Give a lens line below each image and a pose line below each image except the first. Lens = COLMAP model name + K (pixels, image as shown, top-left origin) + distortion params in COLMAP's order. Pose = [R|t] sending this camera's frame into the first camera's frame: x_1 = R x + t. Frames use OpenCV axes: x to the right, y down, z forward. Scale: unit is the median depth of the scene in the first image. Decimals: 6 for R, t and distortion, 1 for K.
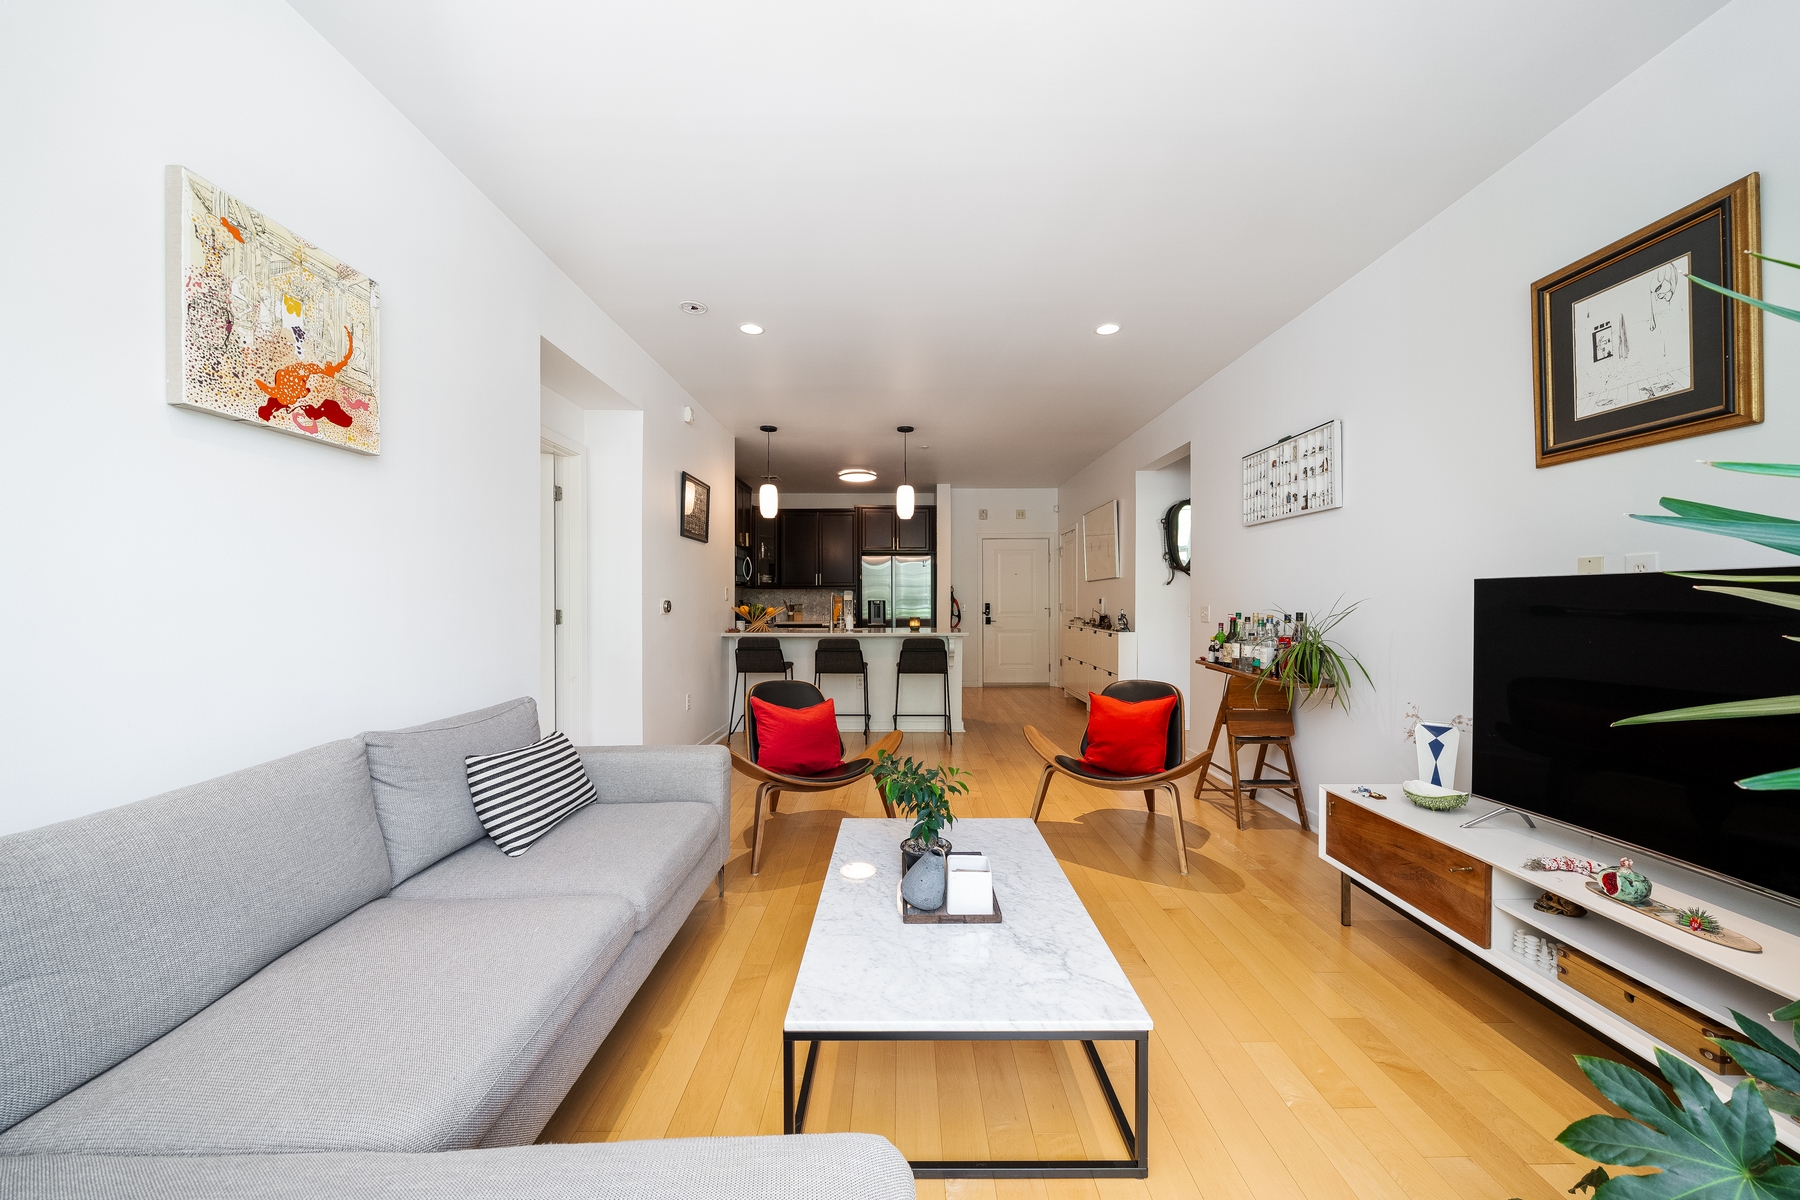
lens RADIAL K [[624.2, 0, 908.3], [0, 624.2, 605.2], [0, 0, 1]] dist [-0.006716, -0.000552]
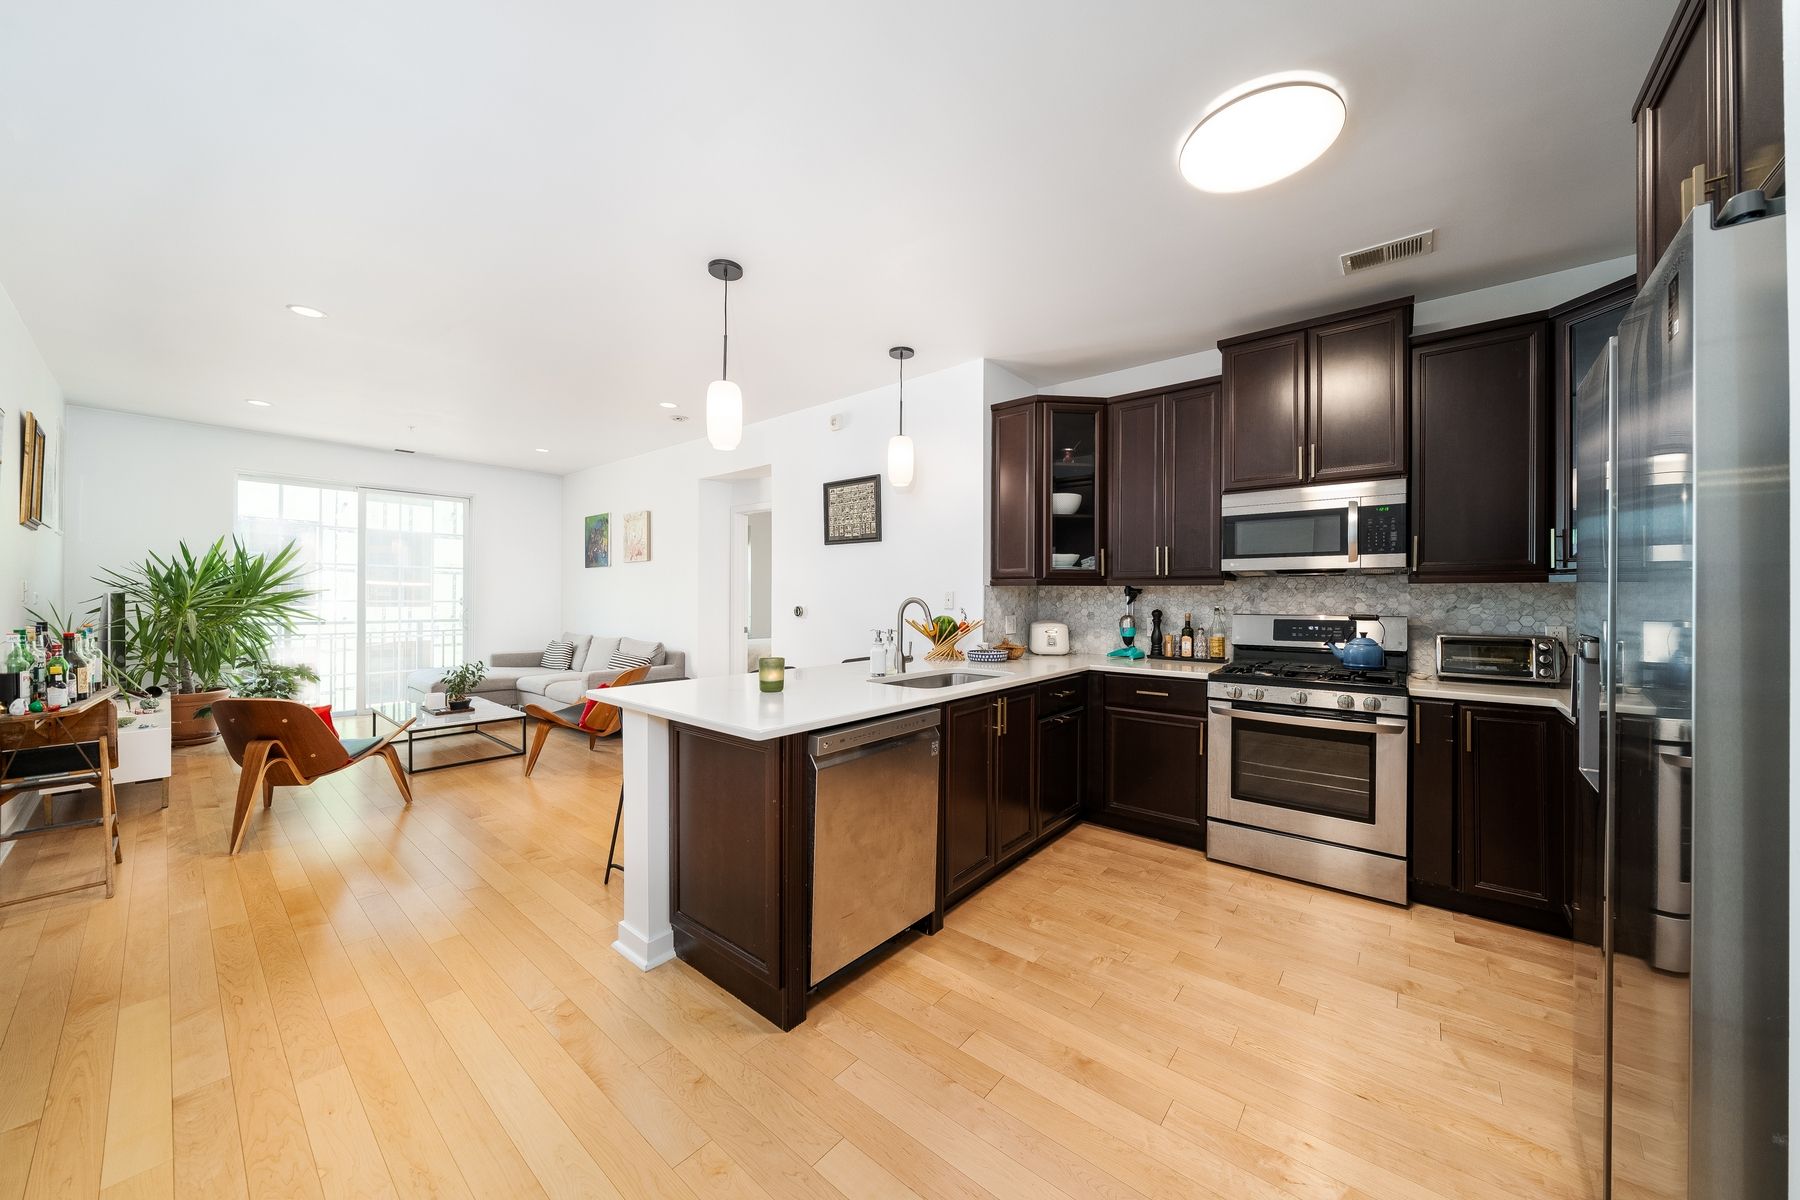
lens RADIAL K [[624.2, 0, 903.0], [0, 624.2, 598.1], [0, 0, 1]] dist [-0.006716, -0.000552]
pose [[-0.645252, -0.001613, -0.763968, 0.838882], [-0.010913, 0.999915, 0.007106, -0.071929], [0.763892, 0.012923, -0.645215, 4.183422]]
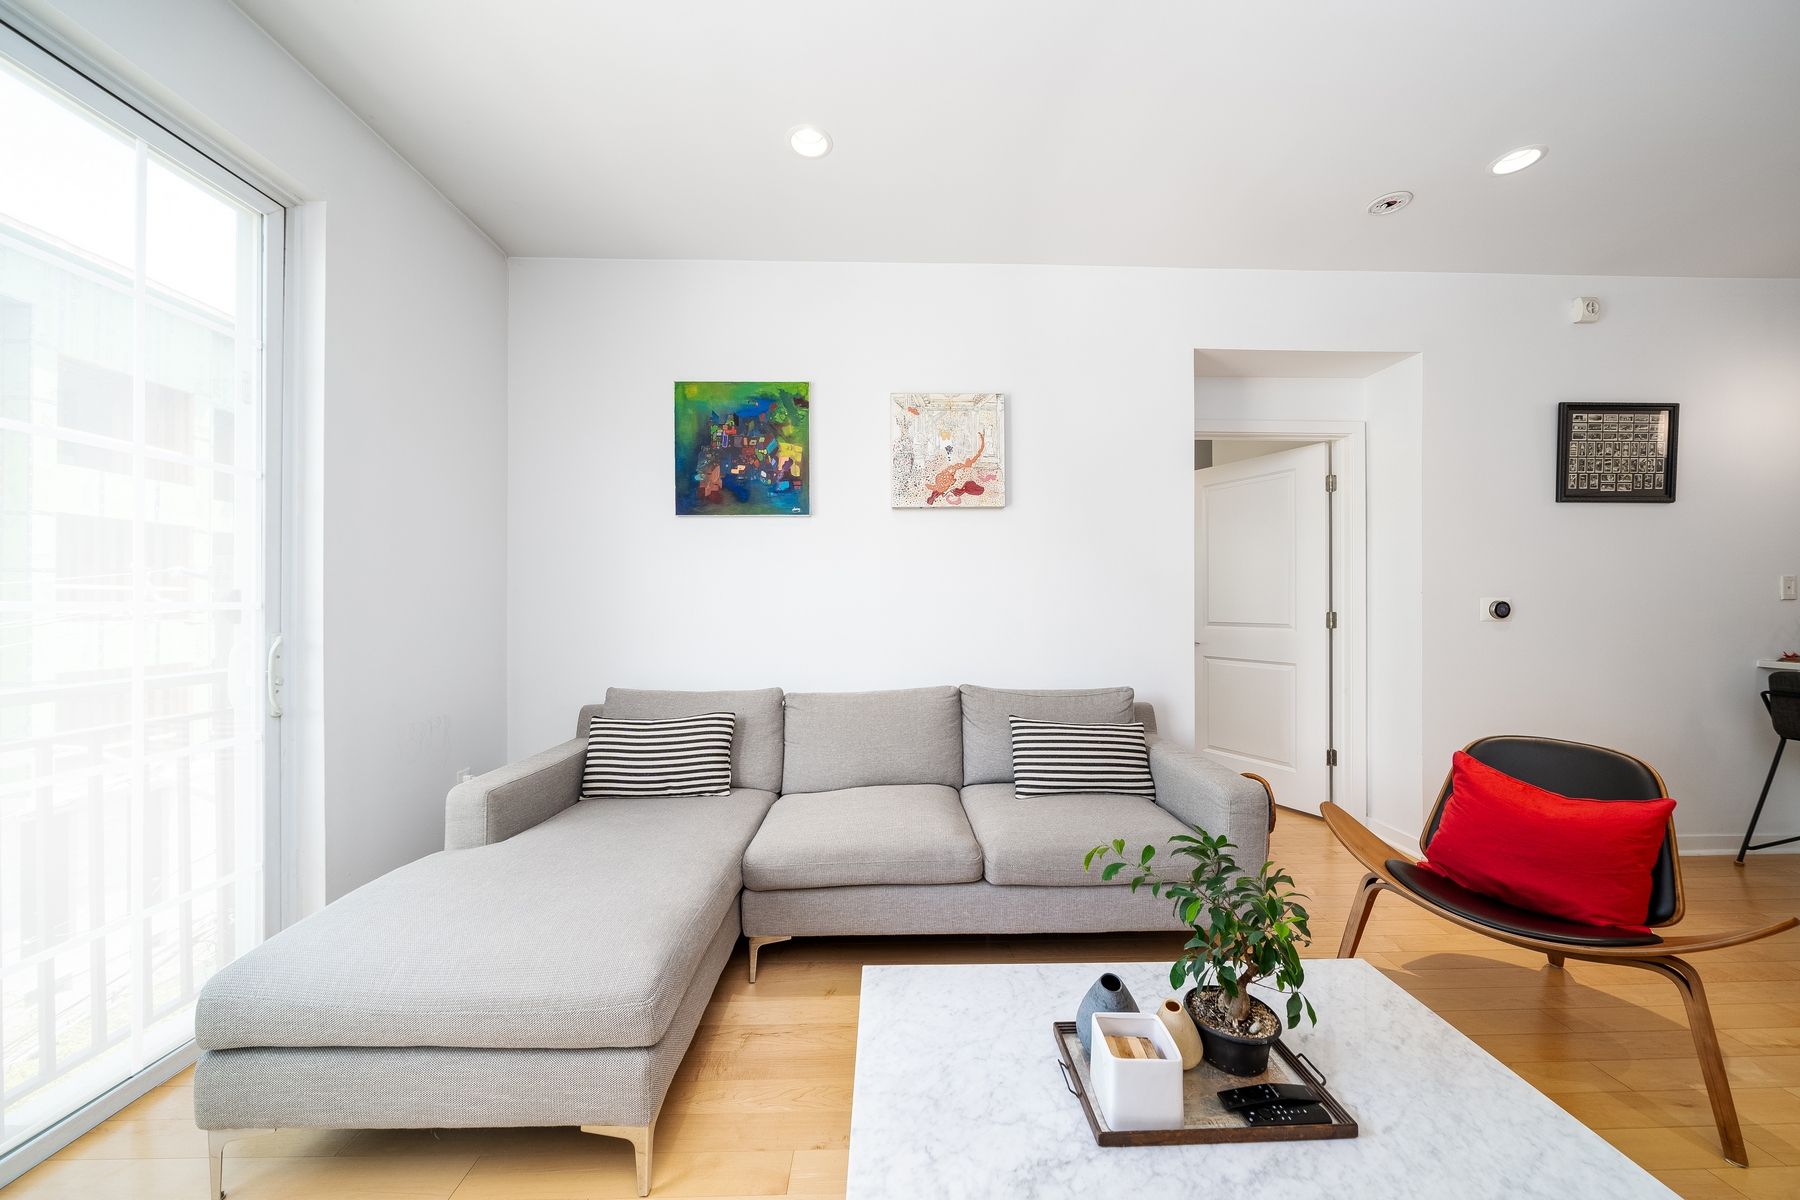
lens RADIAL K [[624.2, 0, 907.7], [0, 624.2, 603.6], [0, 0, 1]] dist [-0.006716, -0.000552]
pose [[0.022586, 0.000617, -0.999745, 0.644869], [-0.003822, 0.999993, 0.000530, -0.003927], [0.999738, 0.003809, 0.022588, 0.707039]]
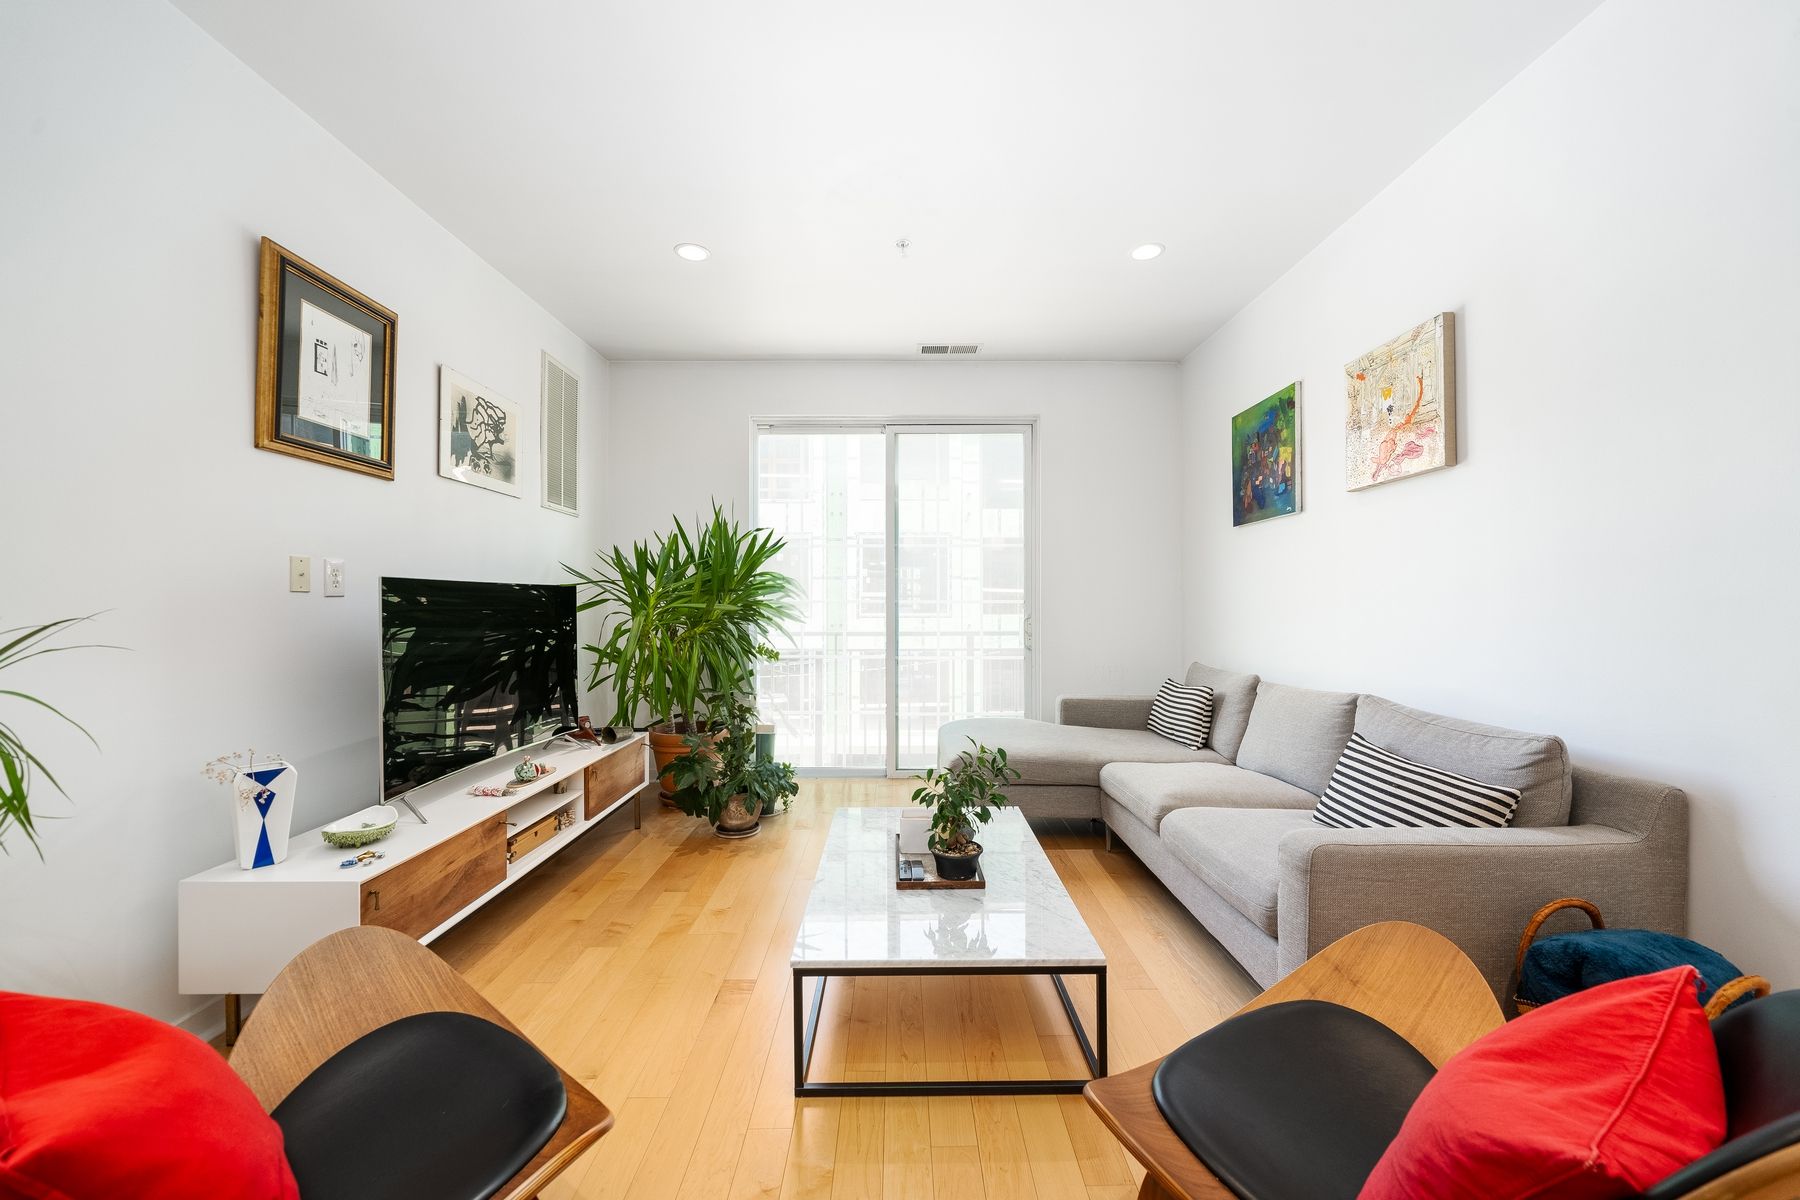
lens RADIAL K [[675.9, 0, 902.7], [0, 675.9, 602.9], [0, 0, 1]] dist [-0.001811, -0.000262]
pose [[-0.999989, 0.004052, -0.002506, 0.121370], [0.004039, 0.999978, 0.005189, -0.004576], [0.002527, 0.005178, -0.999983, 2.138606]]
